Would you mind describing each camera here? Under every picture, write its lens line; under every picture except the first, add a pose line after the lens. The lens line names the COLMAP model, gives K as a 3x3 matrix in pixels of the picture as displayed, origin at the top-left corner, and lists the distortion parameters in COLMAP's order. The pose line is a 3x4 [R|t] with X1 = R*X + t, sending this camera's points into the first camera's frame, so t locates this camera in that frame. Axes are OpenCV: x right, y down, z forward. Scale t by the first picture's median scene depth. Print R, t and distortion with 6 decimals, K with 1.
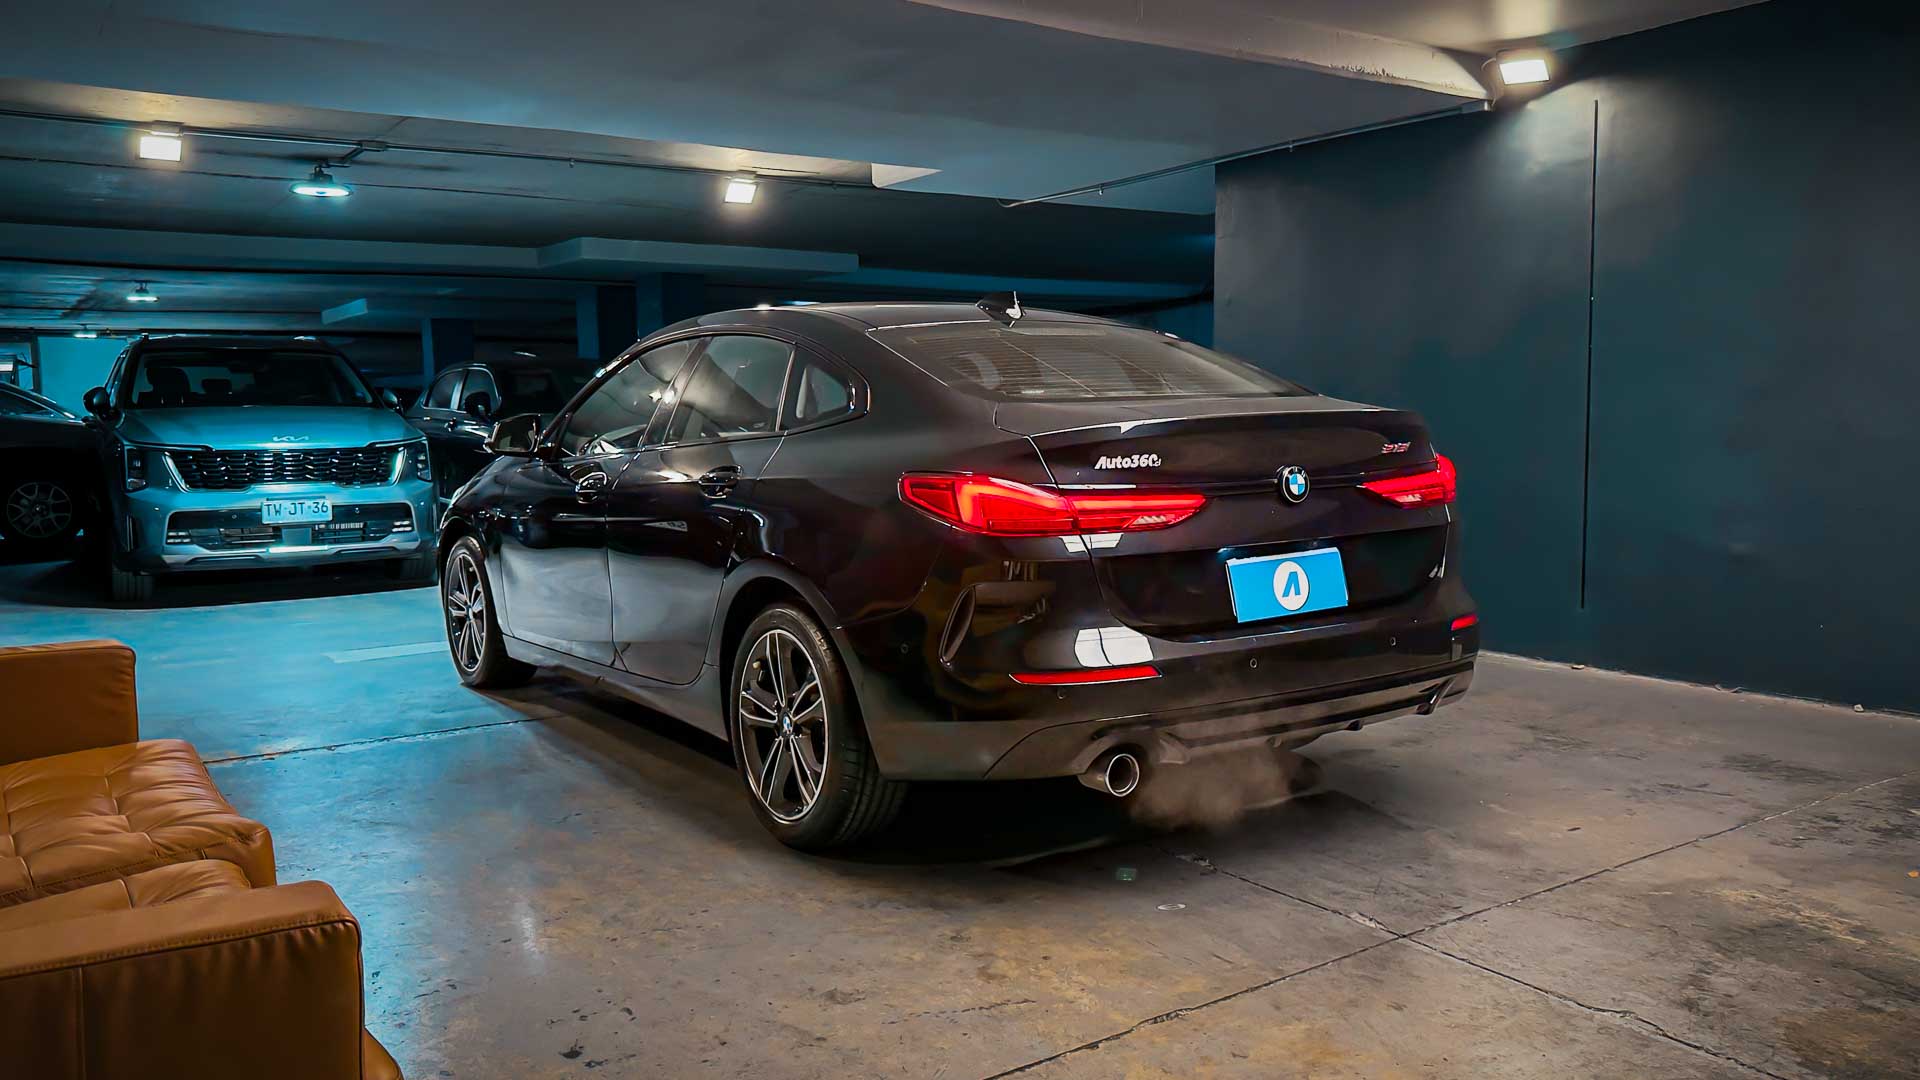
lens RADIAL K [[1426.8, 0, 913.0], [0, 1426.8, 523.2], [0, 0, 1]] dist [0.094654, -0.141373]
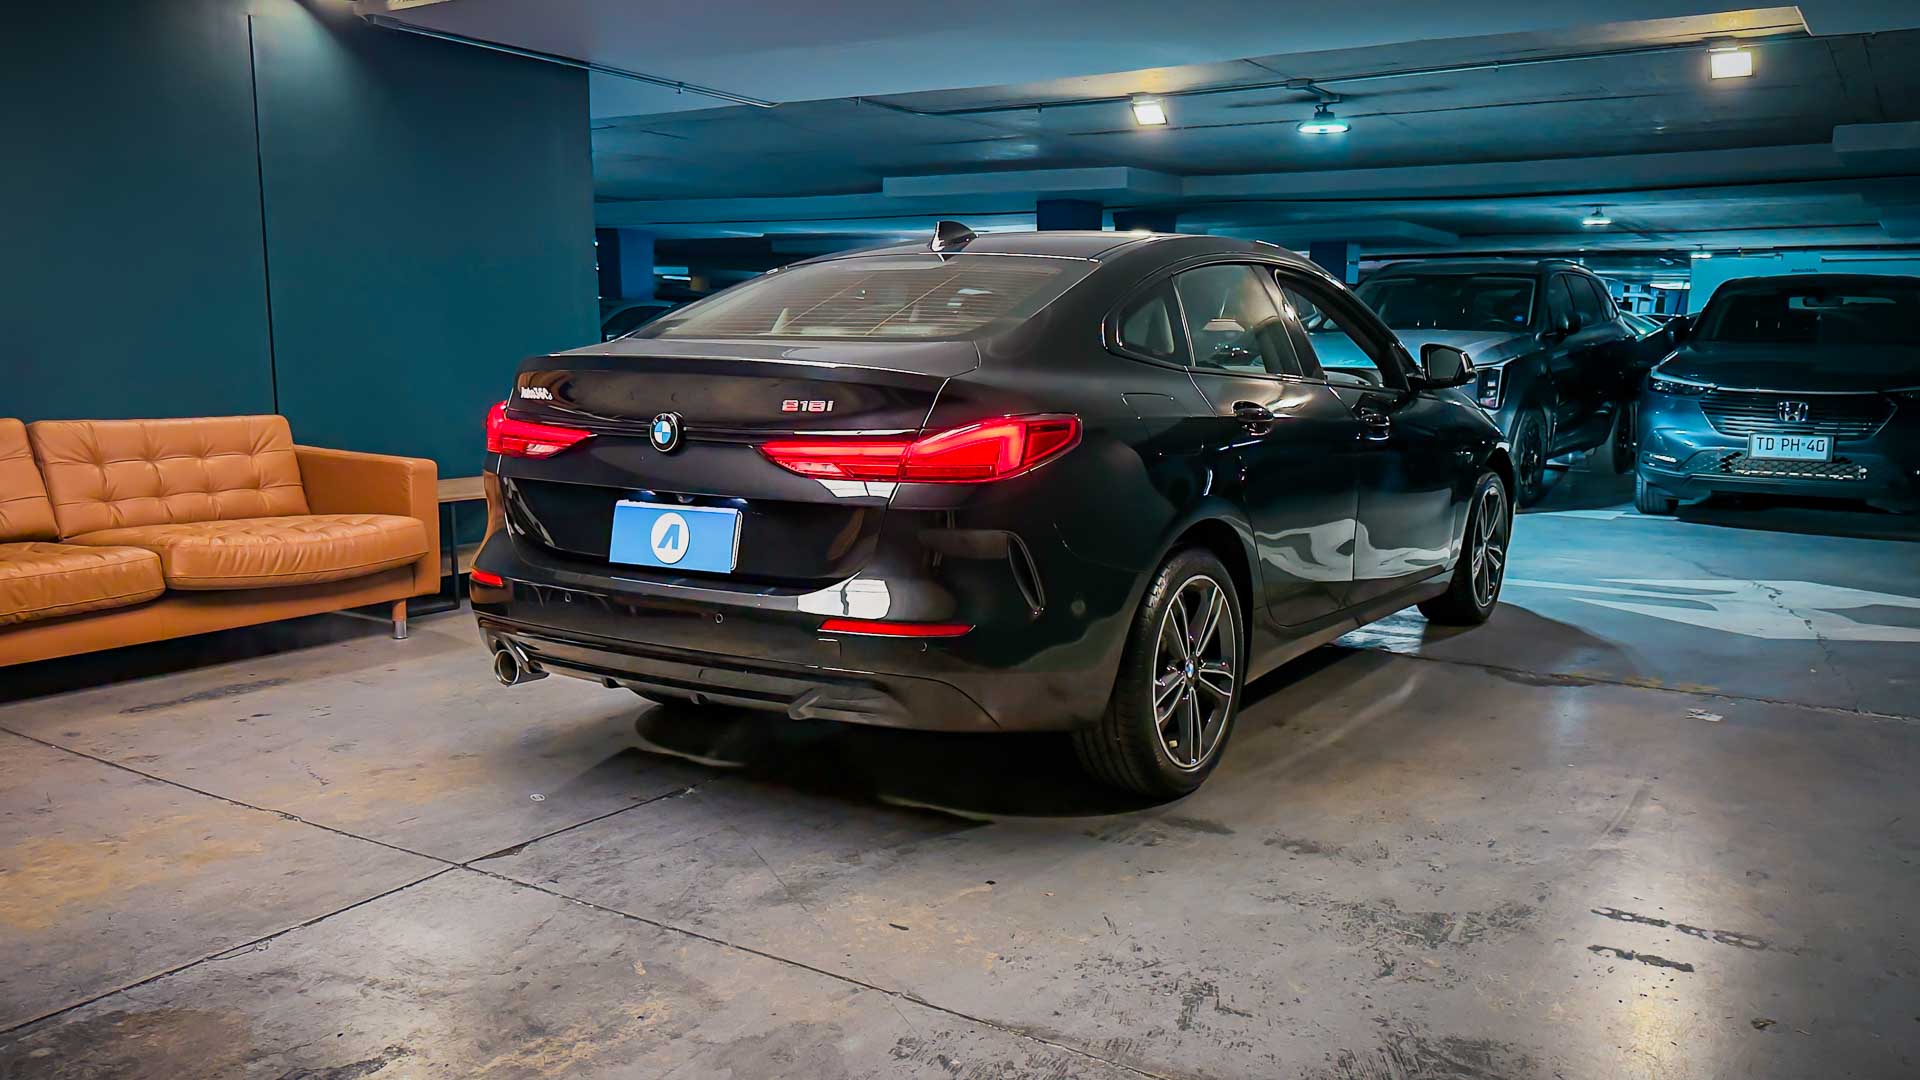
lens RADIAL K [[1426.8, 0, 970.2], [0, 1426.8, 558.5], [0, 0, 1]] dist [0.094654, -0.141373]
pose [[0.407096, 0.157872, -0.899638, 1.214845], [-0.084506, 0.987235, 0.135003, -0.089937], [0.909468, 0.021066, 0.415241, 0.786261]]
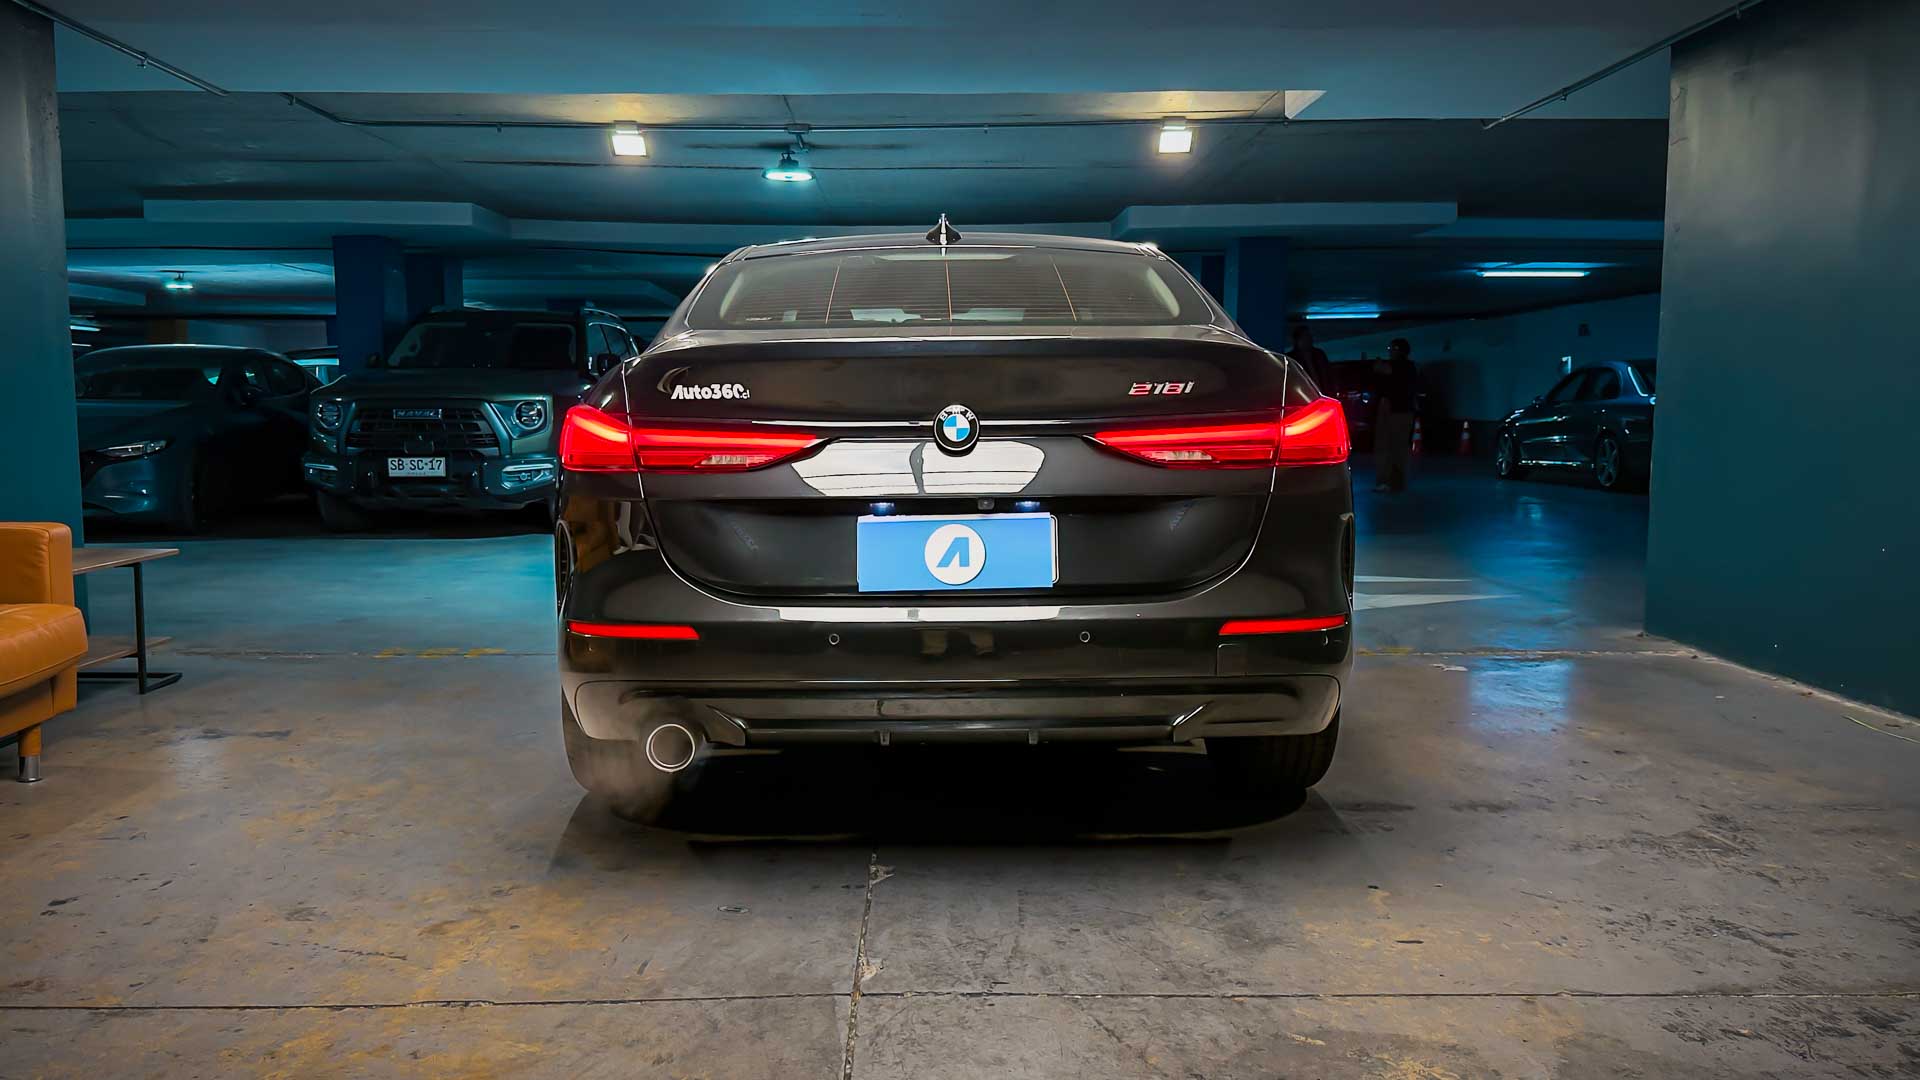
lens RADIAL K [[1426.8, 0, 899.1], [0, 1426.8, 531.9], [0, 0, 1]] dist [0.094654, -0.141373]
pose [[0.832920, 0.061871, -0.549924, 0.677629], [-0.053345, 0.998079, 0.031496, 0.007674], [0.550817, 0.003102, 0.834621, 0.314898]]
